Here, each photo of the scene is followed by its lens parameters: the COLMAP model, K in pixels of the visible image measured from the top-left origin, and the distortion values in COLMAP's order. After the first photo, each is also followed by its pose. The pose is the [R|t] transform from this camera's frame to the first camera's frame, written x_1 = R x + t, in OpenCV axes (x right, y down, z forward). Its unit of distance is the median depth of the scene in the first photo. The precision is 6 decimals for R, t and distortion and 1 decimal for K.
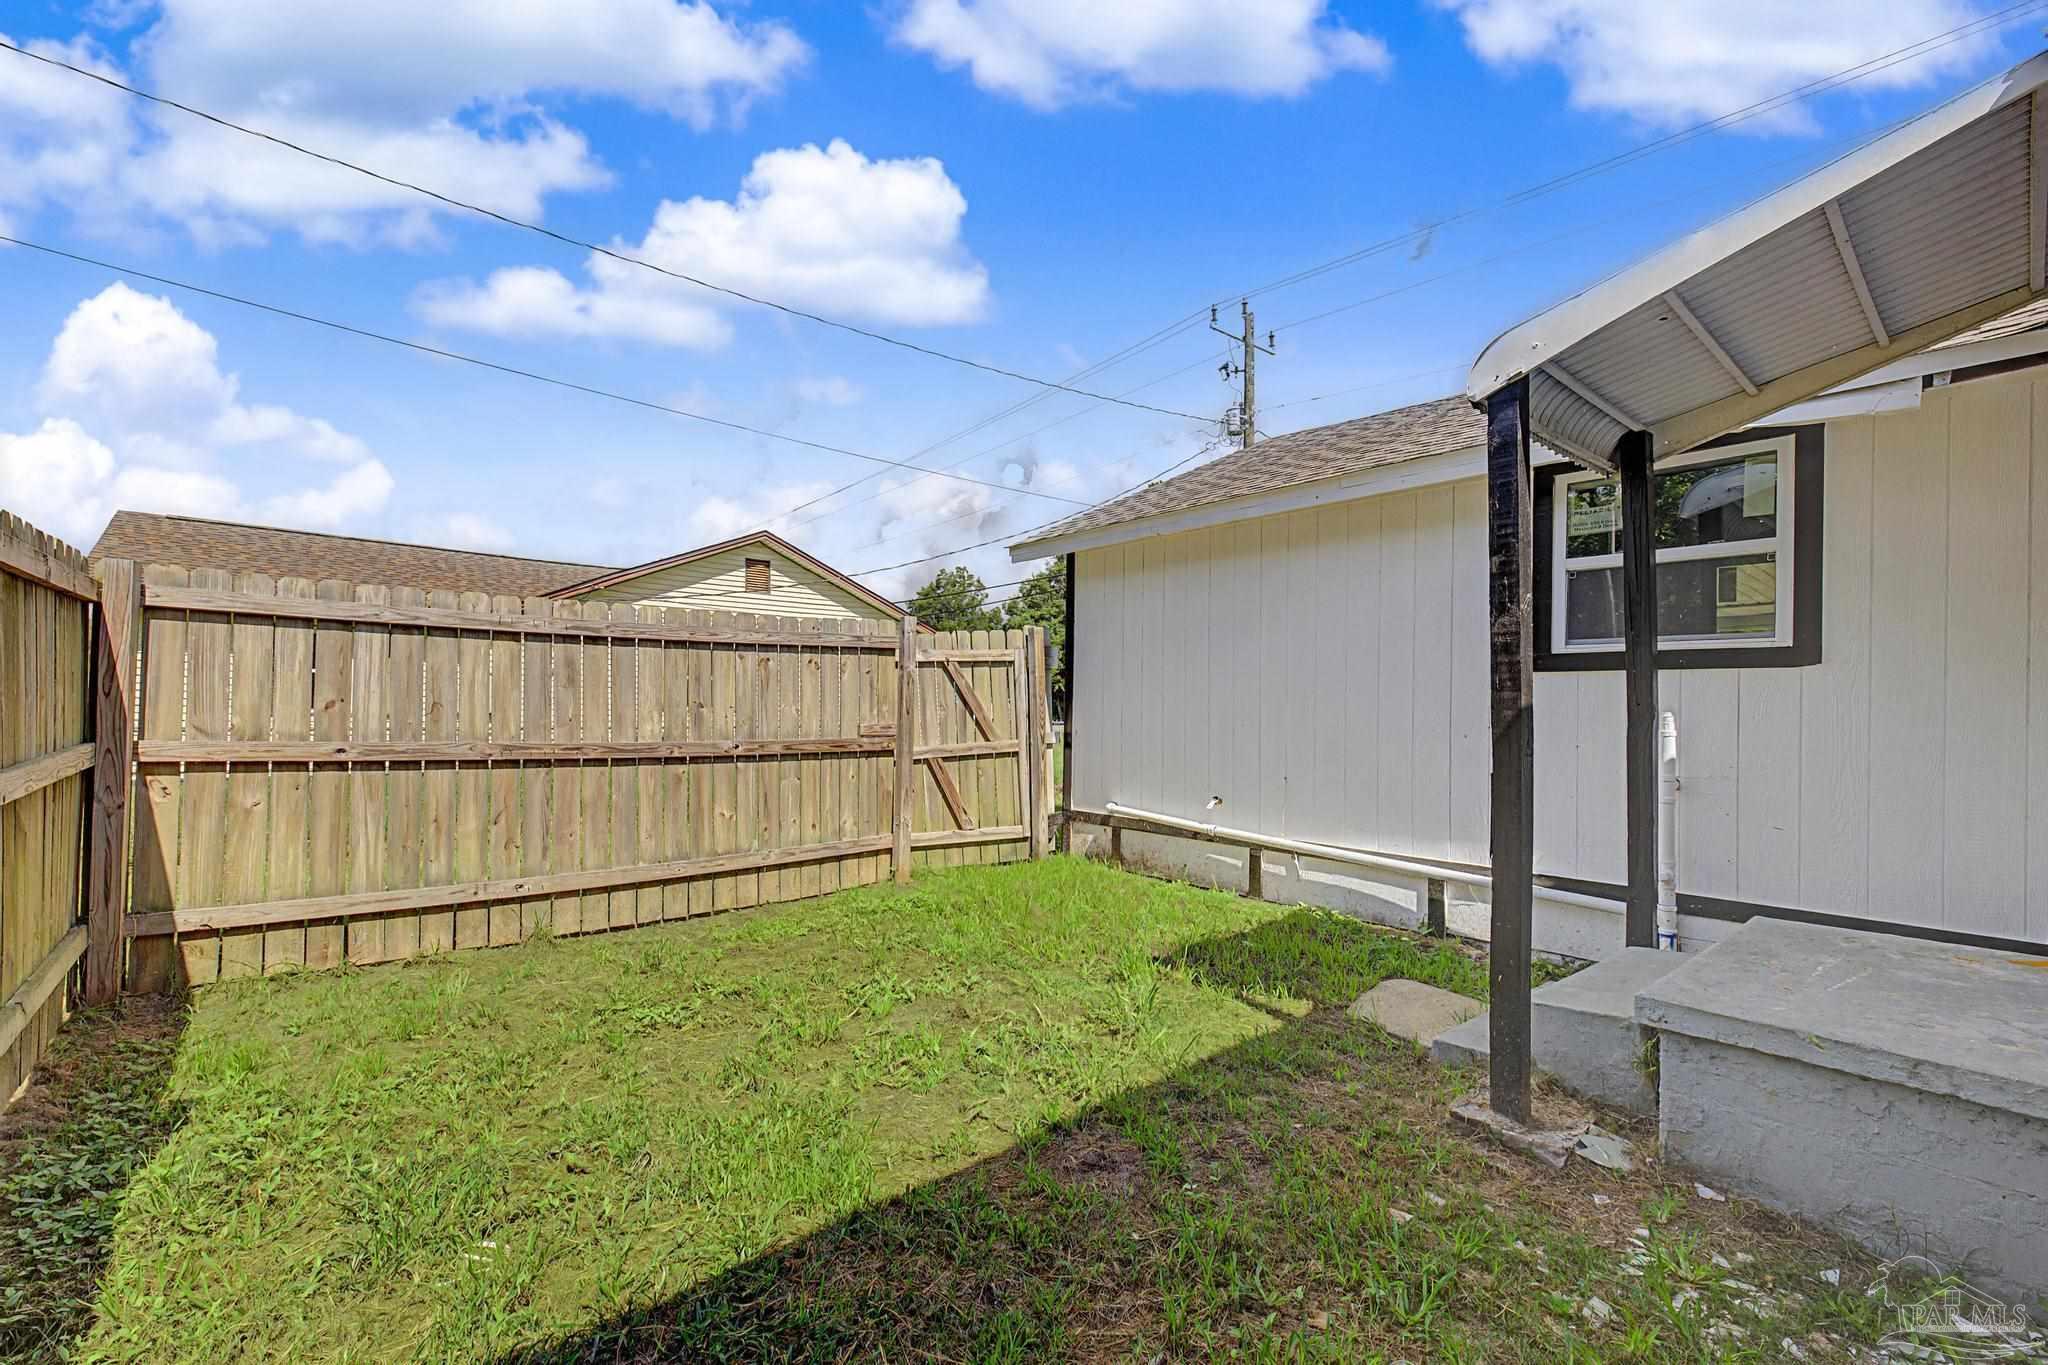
lens RADIAL K [[861.2, 0, 1014.7], [0, 861.2, 679.3], [0, 0, 1]] dist [0.001207, 0.000001]
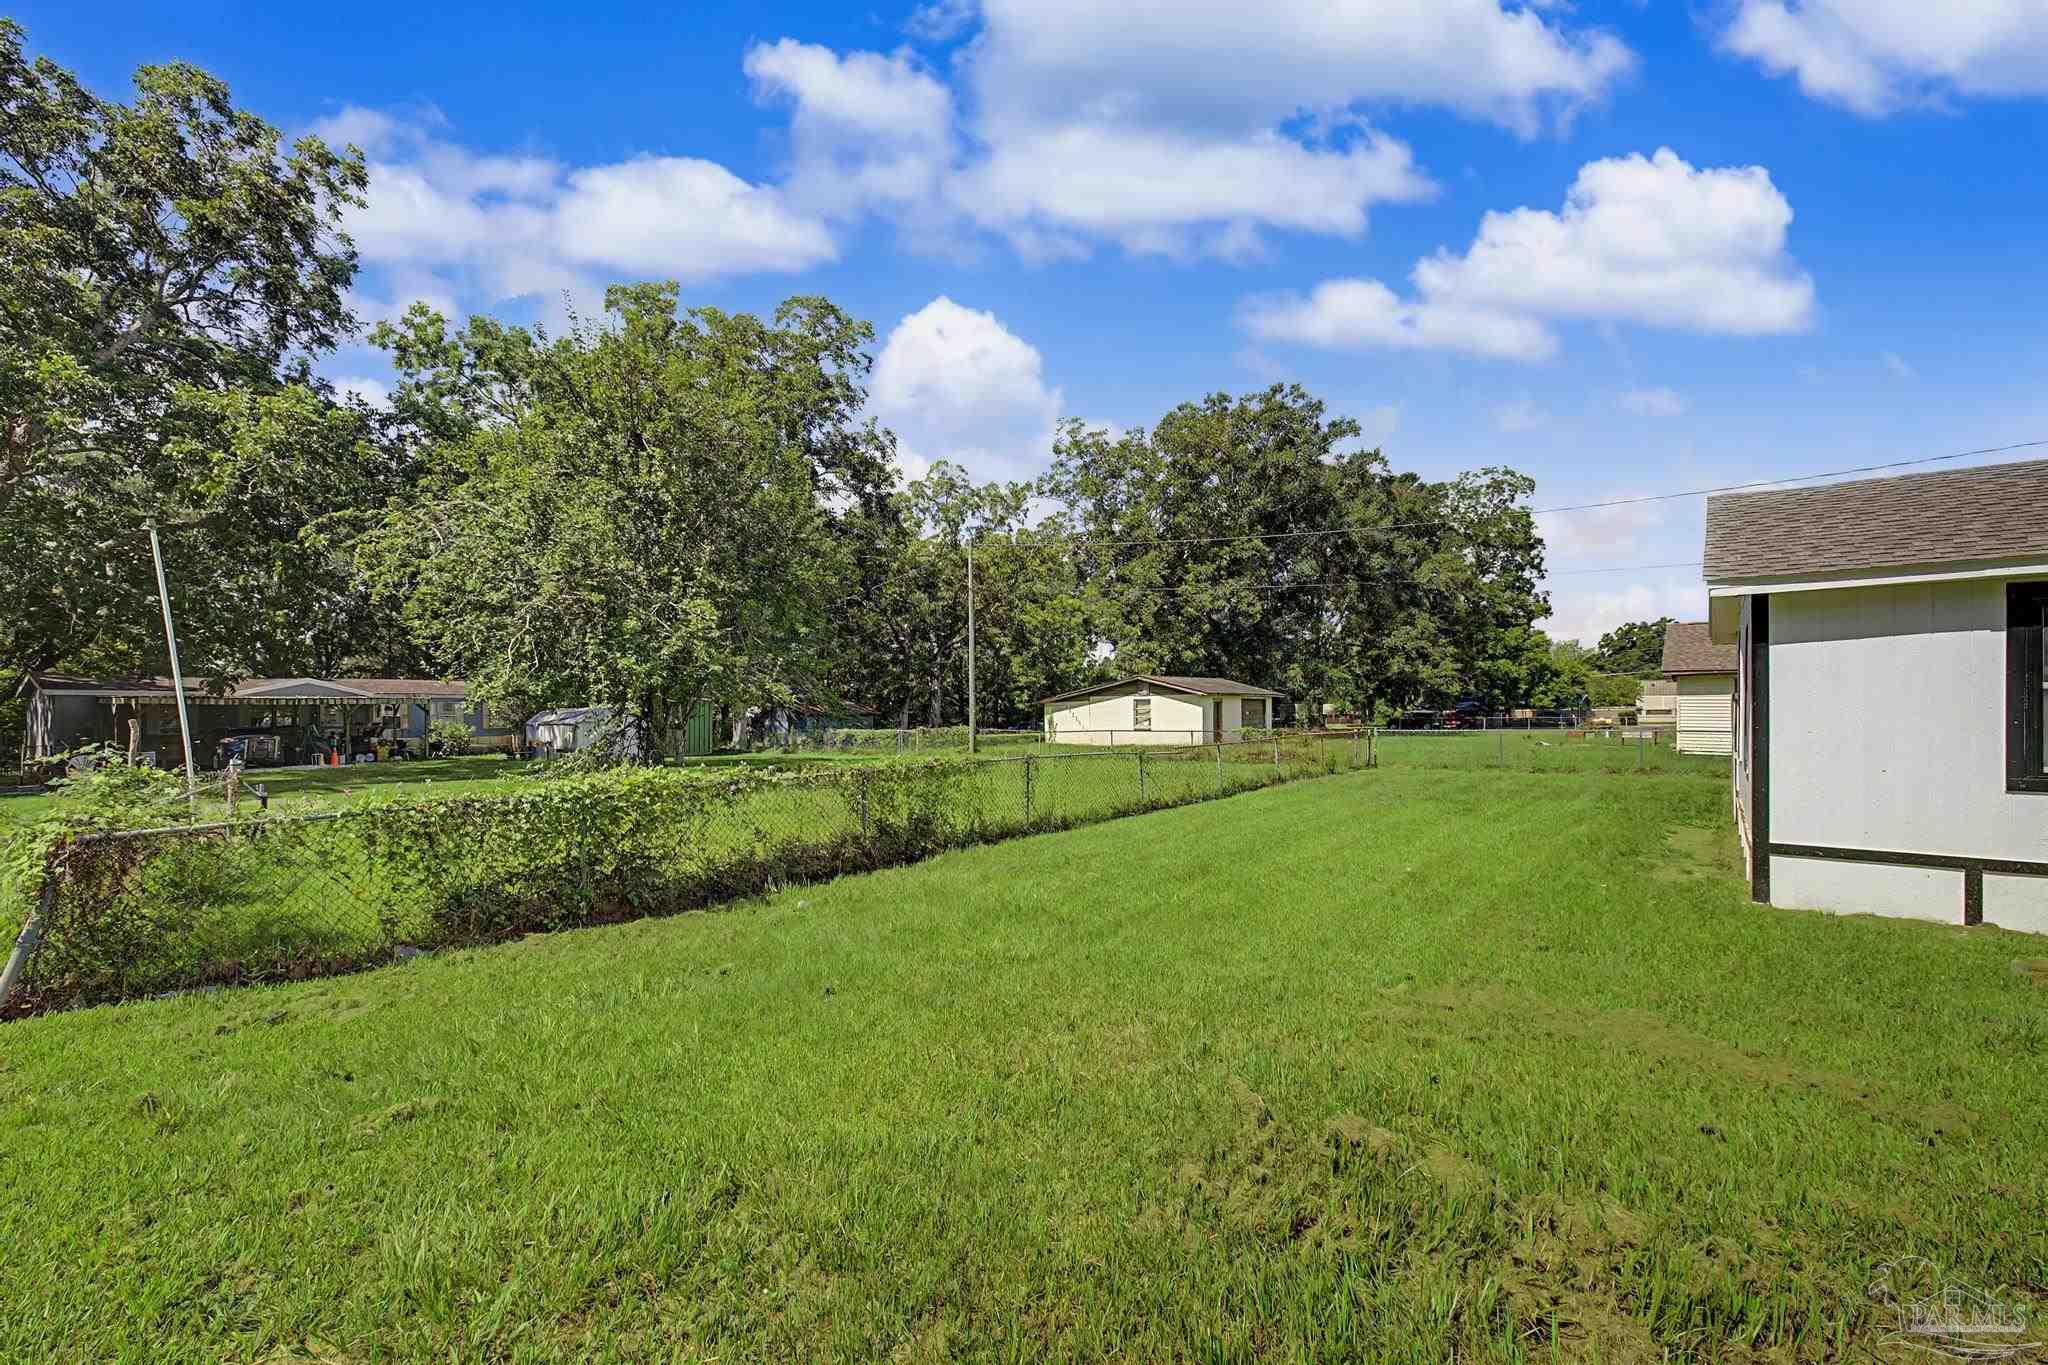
lens RADIAL K [[861.2, 0, 1019.3], [0, 861.2, 697.5], [0, 0, 1]] dist [0.001207, 0.000001]
pose [[0.999978, -0.006241, 0.002431, -0.954611], [0.006219, 0.999942, 0.008838, -0.006475], [-0.002486, -0.008823, 0.999958, 0.002031]]
